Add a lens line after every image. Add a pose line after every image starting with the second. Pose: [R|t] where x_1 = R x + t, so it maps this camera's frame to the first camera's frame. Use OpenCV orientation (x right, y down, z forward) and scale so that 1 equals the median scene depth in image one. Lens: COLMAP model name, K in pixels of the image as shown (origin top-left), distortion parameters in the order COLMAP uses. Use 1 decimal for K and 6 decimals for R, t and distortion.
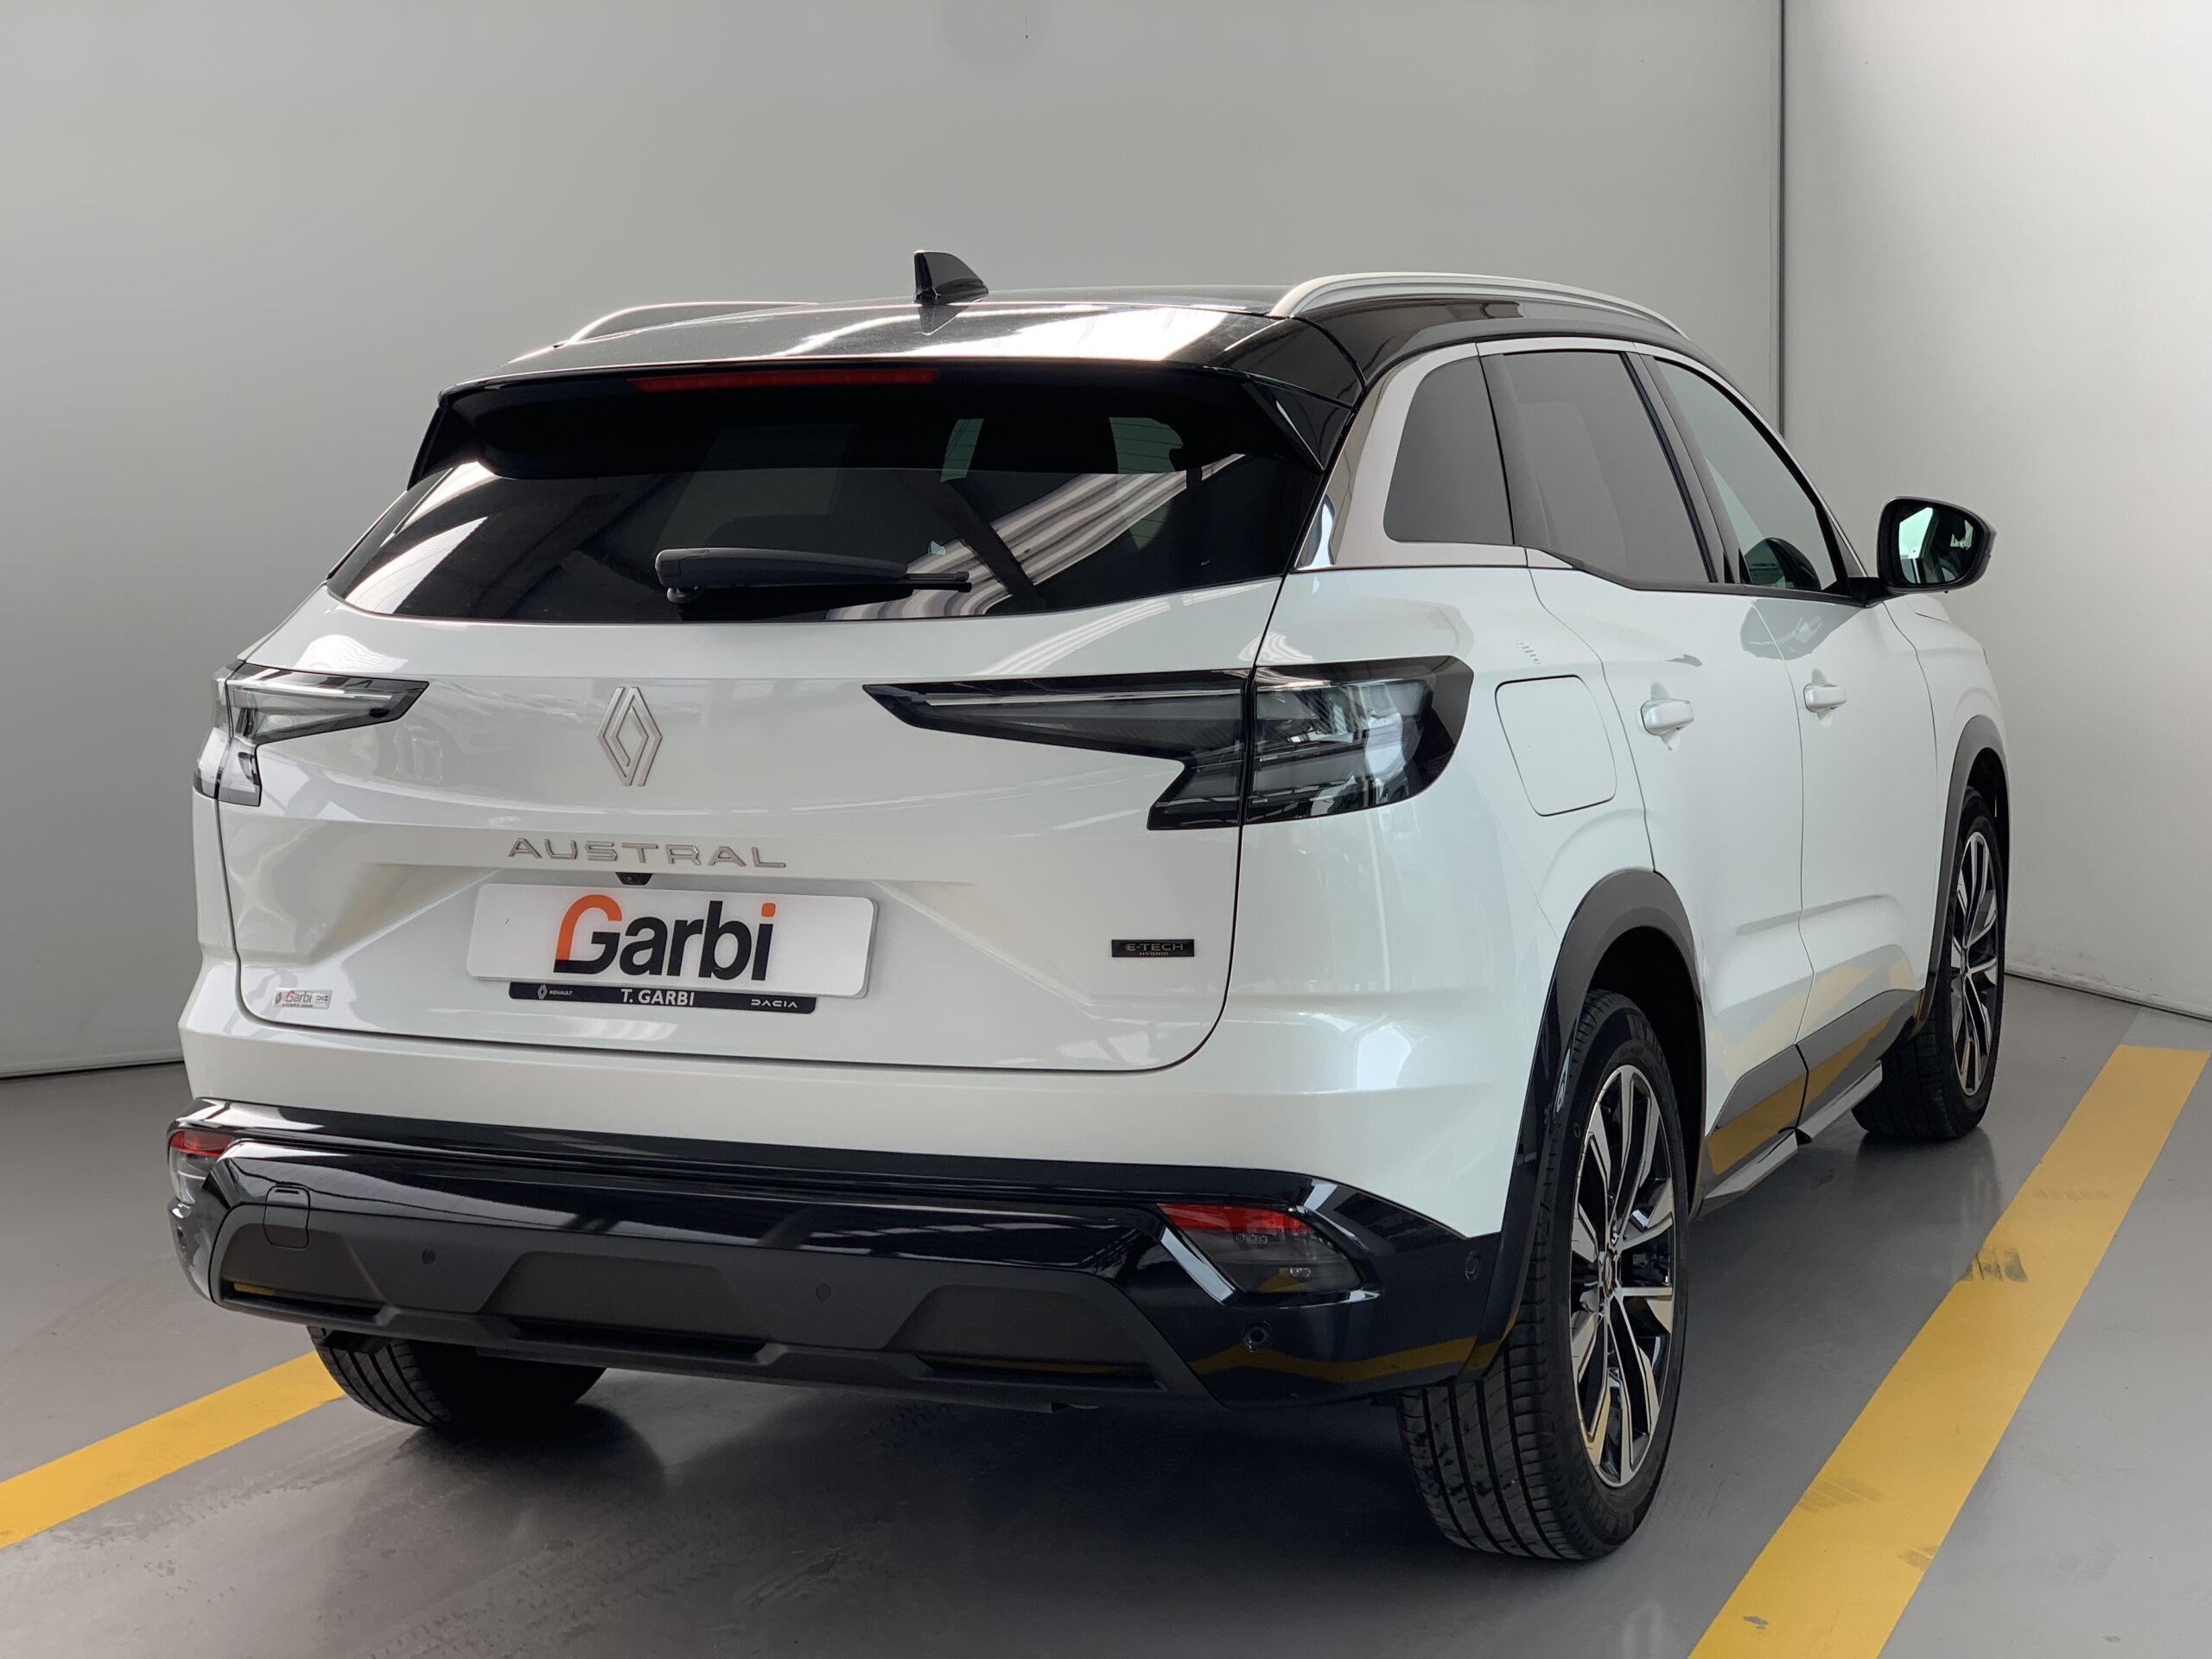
lens RADIAL K [[3325.4, 0, 1108.3], [0, 3325.4, 827.9], [0, 0, 1]] dist [0.073229, 0.000000]
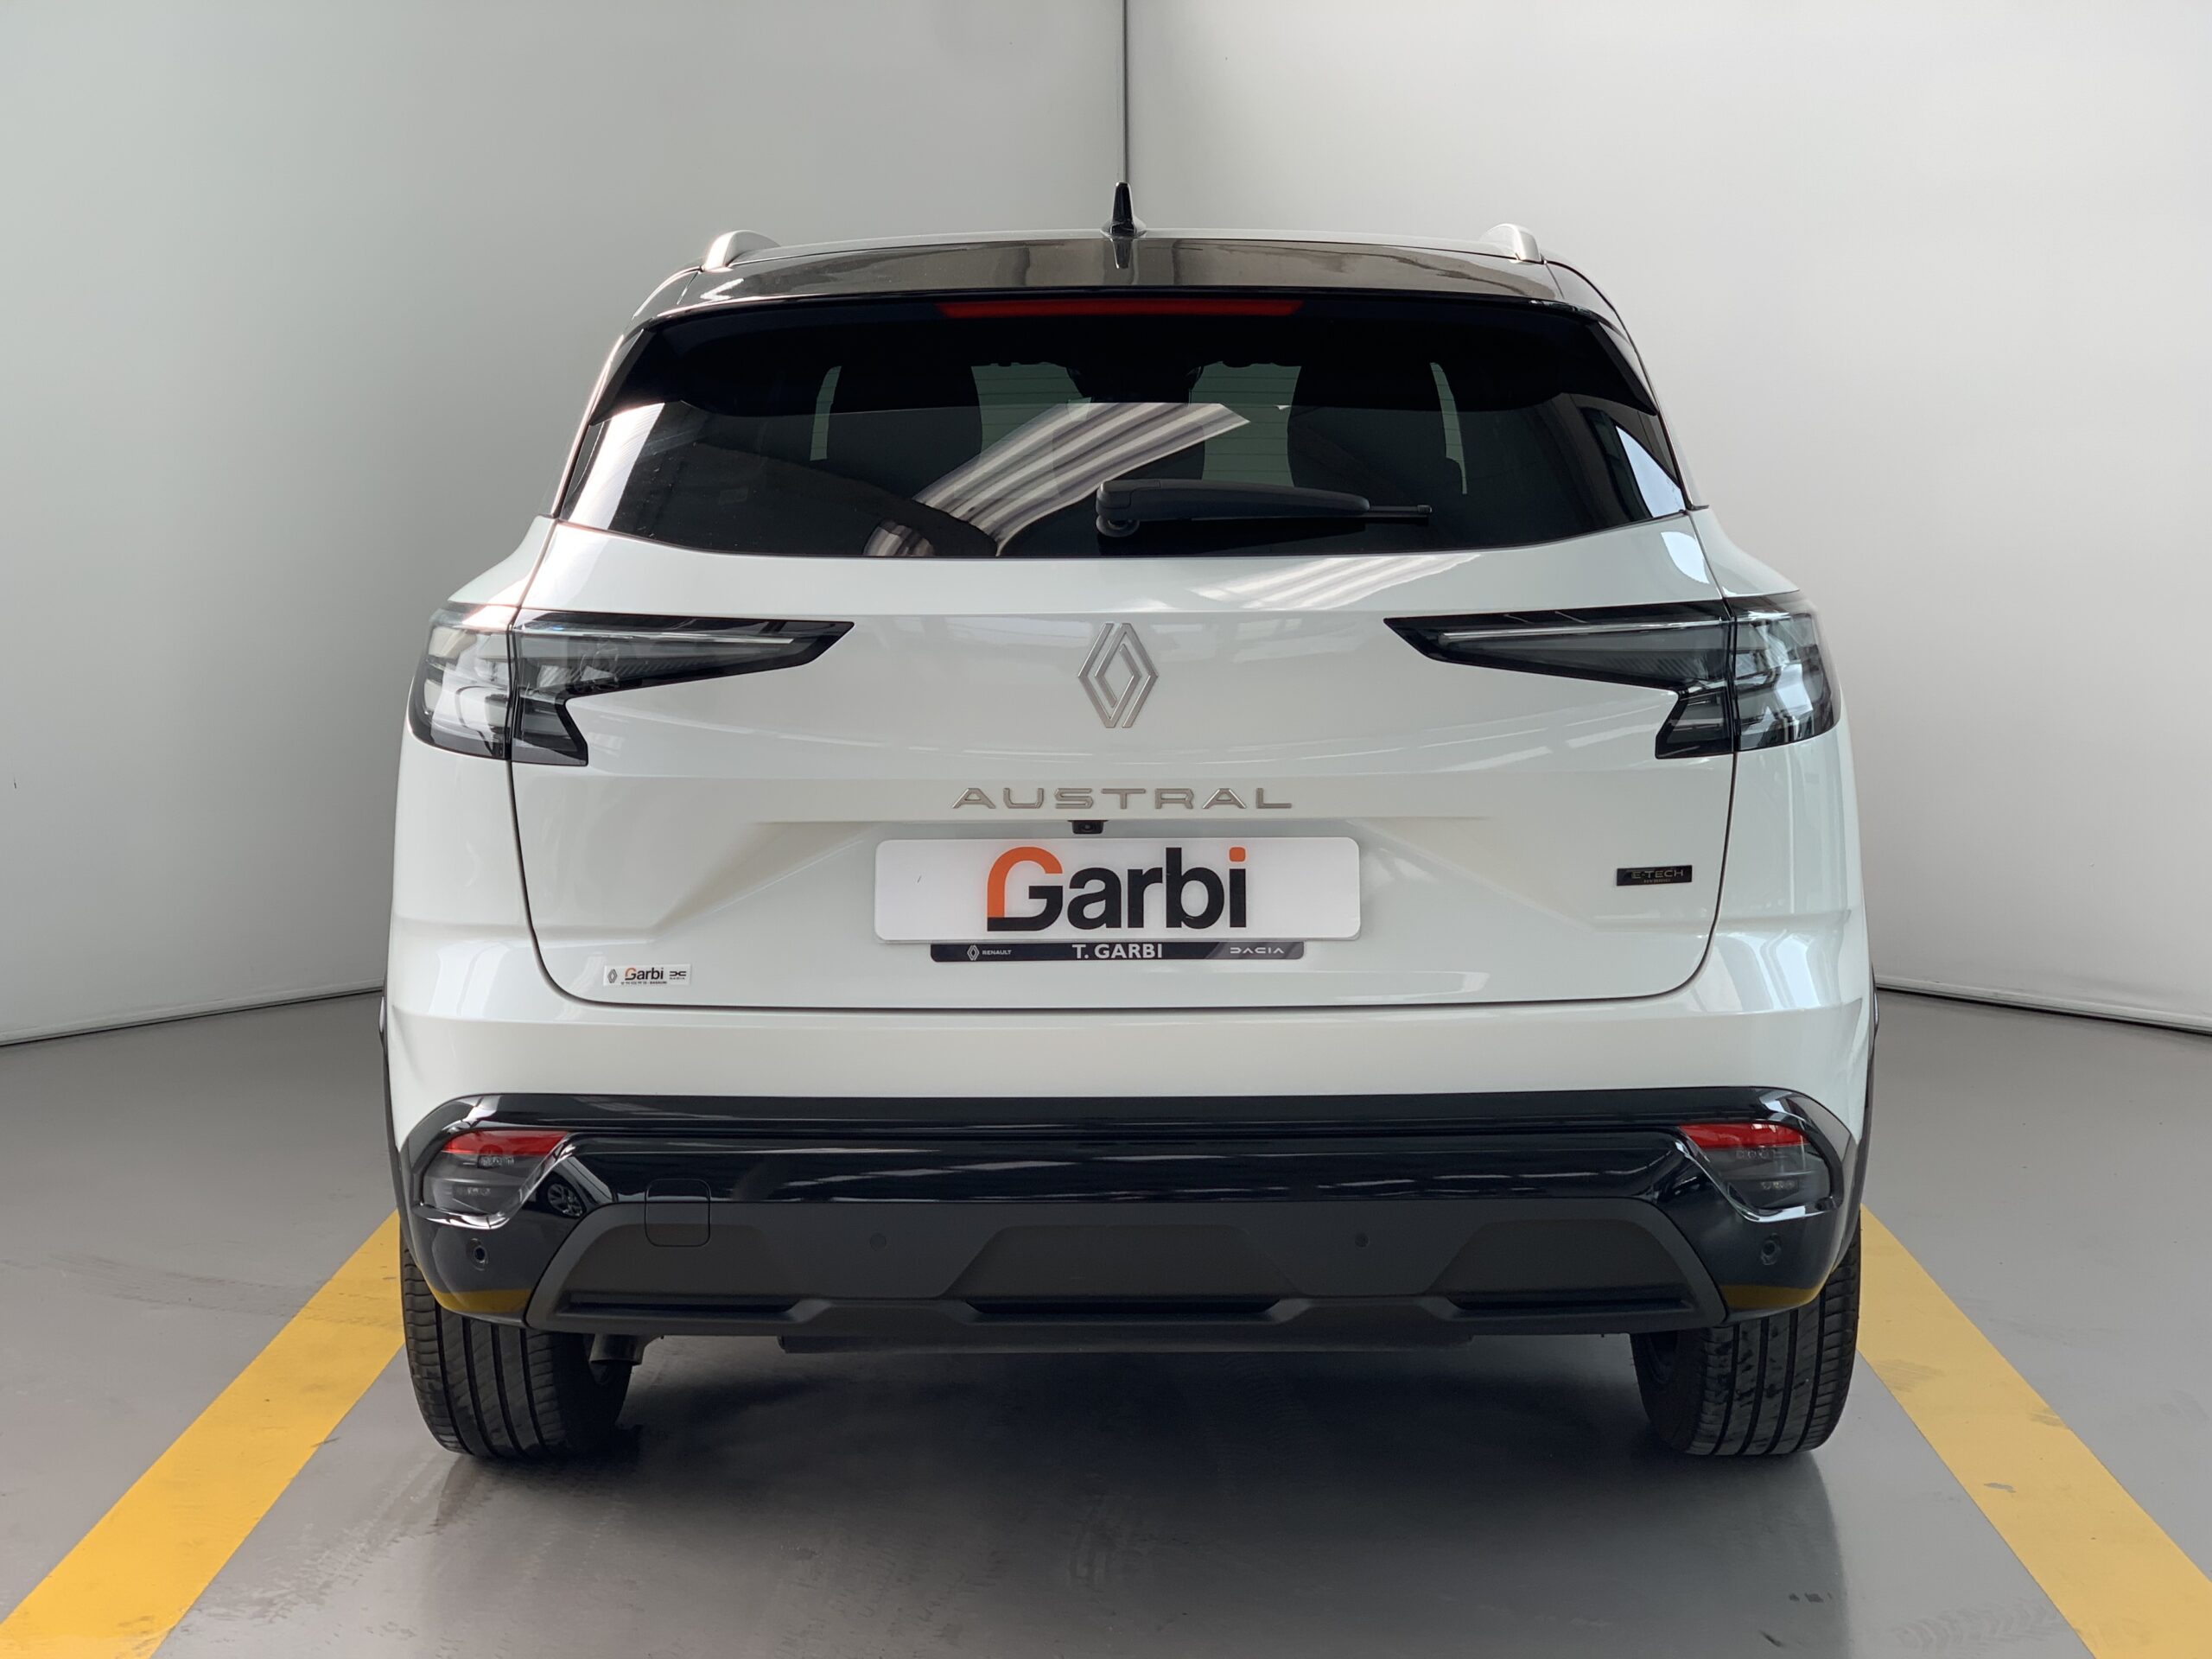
lens RADIAL K [[3325.4, 0, 1124.0], [0, 3325.4, 841.0], [0, 0, 1]] dist [0.073229, 0.000000]
pose [[0.916582, -0.031527, 0.398602, -0.513150], [0.031496, 0.999482, 0.006627, 0.013186], [-0.398605, 0.006480, 0.917100, 0.126726]]
